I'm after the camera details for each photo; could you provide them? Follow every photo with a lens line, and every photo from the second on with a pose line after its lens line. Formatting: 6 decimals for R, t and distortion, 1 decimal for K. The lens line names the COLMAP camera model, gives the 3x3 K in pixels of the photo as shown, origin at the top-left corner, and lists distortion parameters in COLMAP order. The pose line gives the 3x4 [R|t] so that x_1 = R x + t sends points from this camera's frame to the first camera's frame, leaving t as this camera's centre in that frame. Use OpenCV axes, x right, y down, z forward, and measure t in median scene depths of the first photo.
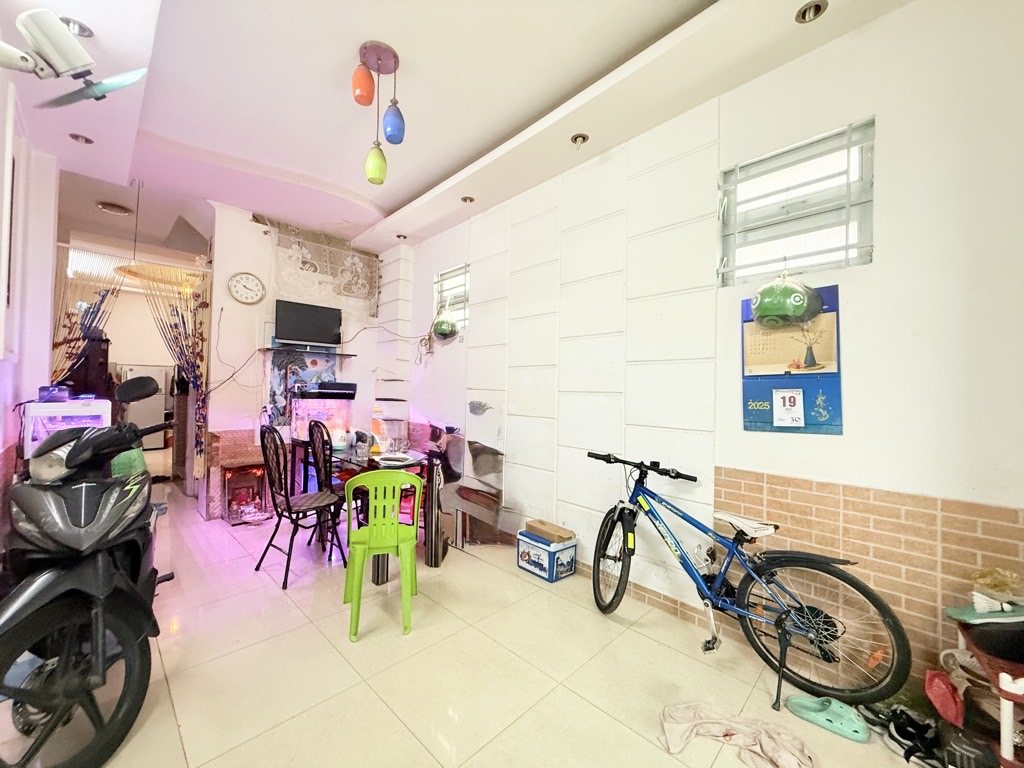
lens RADIAL K [[407.1, 0, 510.1], [0, 407.1, 383.4], [0, 0, 1]] dist [-0.001194, 0.000155]
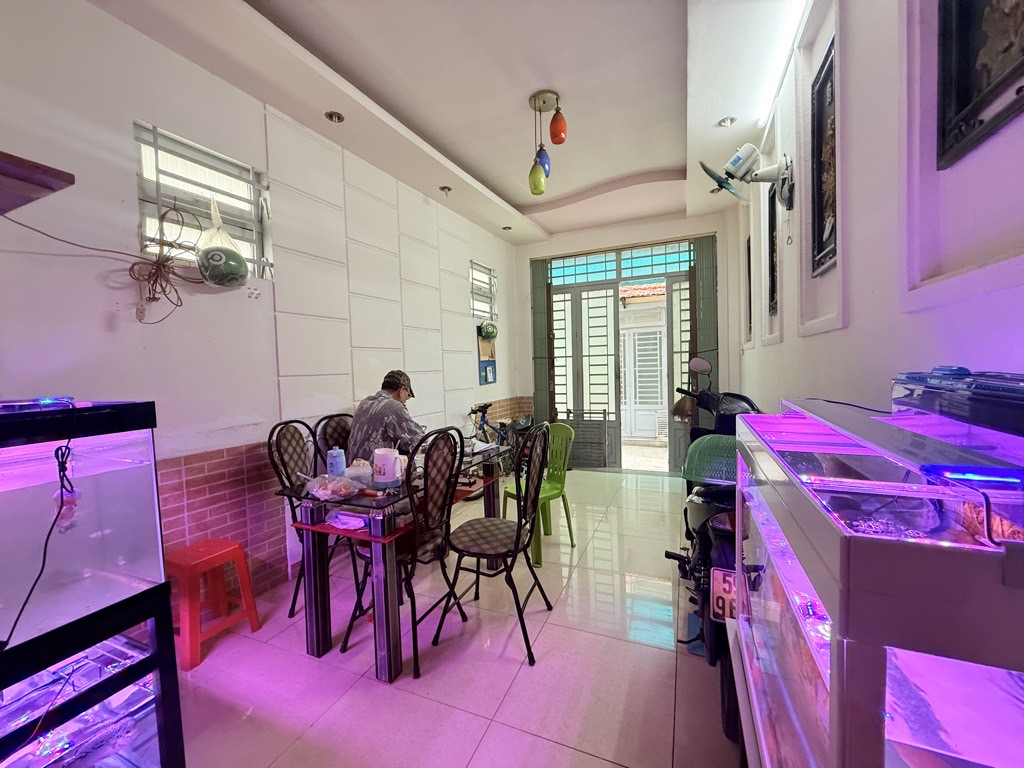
lens RADIAL K [[407.1, 0, 510.1], [0, 407.1, 383.4], [0, 0, 1]] dist [-0.001194, 0.000155]
pose [[-0.352018, -0.032216, 0.935439, -1.480238], [0.020112, 0.998916, 0.041971, 0.015076], [-0.935777, 0.033588, -0.350988, 1.562548]]
